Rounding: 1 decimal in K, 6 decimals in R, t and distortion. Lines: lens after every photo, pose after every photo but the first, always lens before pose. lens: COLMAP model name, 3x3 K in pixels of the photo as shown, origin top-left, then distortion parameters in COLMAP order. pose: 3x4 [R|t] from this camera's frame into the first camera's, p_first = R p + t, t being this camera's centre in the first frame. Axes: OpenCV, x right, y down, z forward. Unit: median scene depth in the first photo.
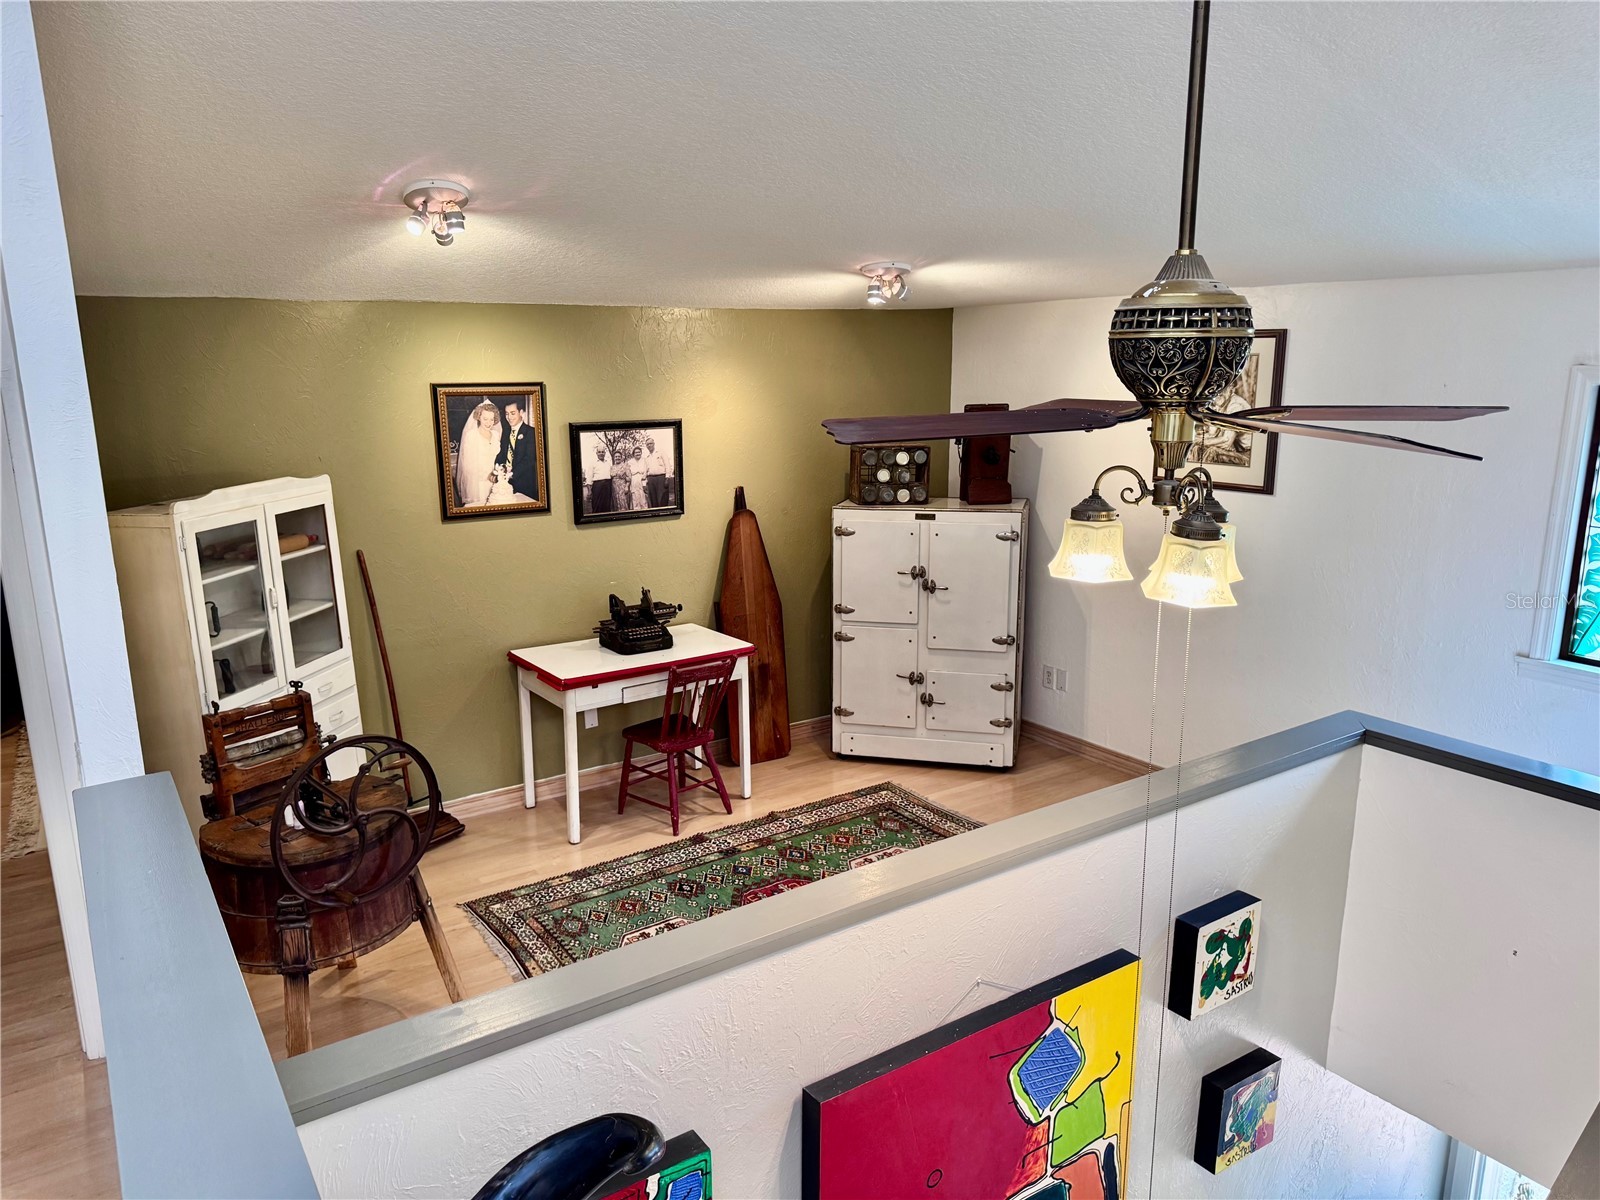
lens RADIAL K [[1118.7, 0, 801.7], [0, 1118.7, 605.7], [0, 0, 1]] dist [0.130024, -0.152740]
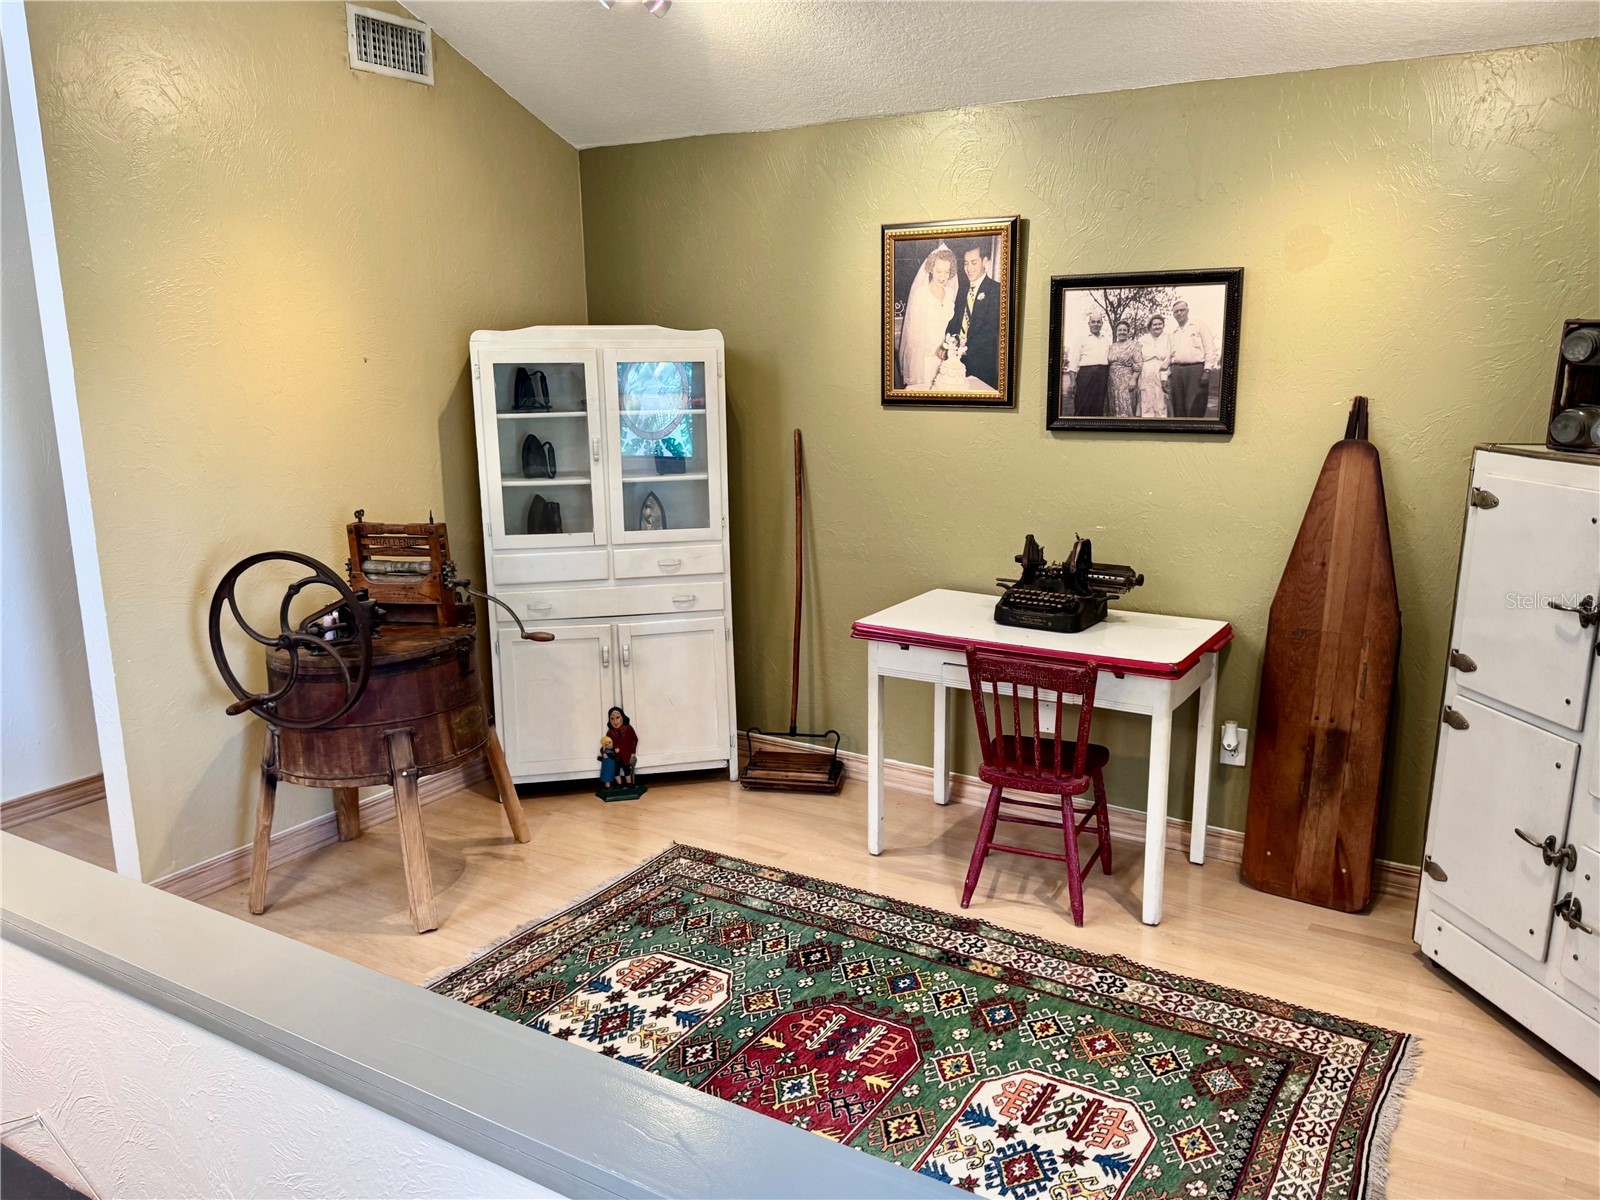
lens RADIAL K [[1225.4, 0, 798.1], [0, 1225.4, 602.6], [0, 0, 1]] dist [0.184812, -0.326968]
pose [[0.407338, 0.199686, -0.891180, 0.428253], [-0.197554, 0.971966, 0.127491, -0.036554], [0.891655, 0.124124, 0.435368, 0.554900]]
